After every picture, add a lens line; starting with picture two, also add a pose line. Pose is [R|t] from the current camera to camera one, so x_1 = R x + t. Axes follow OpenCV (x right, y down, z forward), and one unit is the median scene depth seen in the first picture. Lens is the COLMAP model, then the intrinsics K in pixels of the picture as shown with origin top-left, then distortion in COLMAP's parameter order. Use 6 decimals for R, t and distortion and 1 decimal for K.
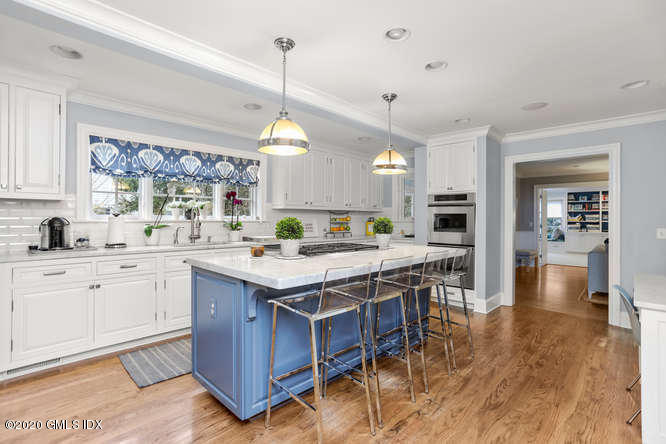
lens RADIAL K [[320.2, 0, 332.2], [0, 320.2, 219.5], [0, 0, 1]] dist [-0.022275, -0.000187]
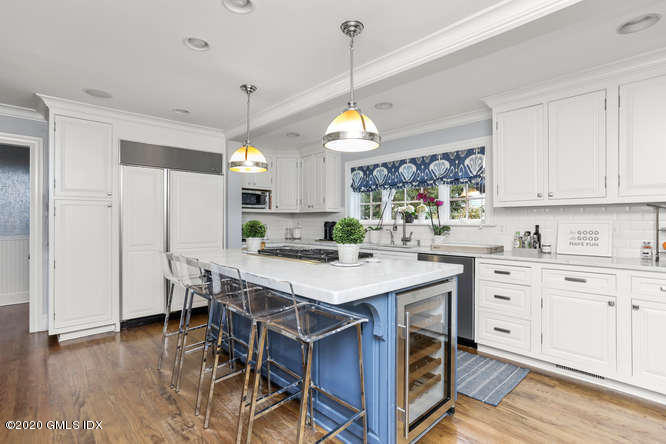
lens RADIAL K [[320.2, 0, 334.1], [0, 320.2, 222.5], [0, 0, 1]] dist [-0.022275, -0.000187]
pose [[-0.022636, 0.001083, -0.999743, 0.639484], [0.000833, 0.999999, 0.001064, -0.003012], [0.999743, -0.000808, -0.022637, 0.775353]]
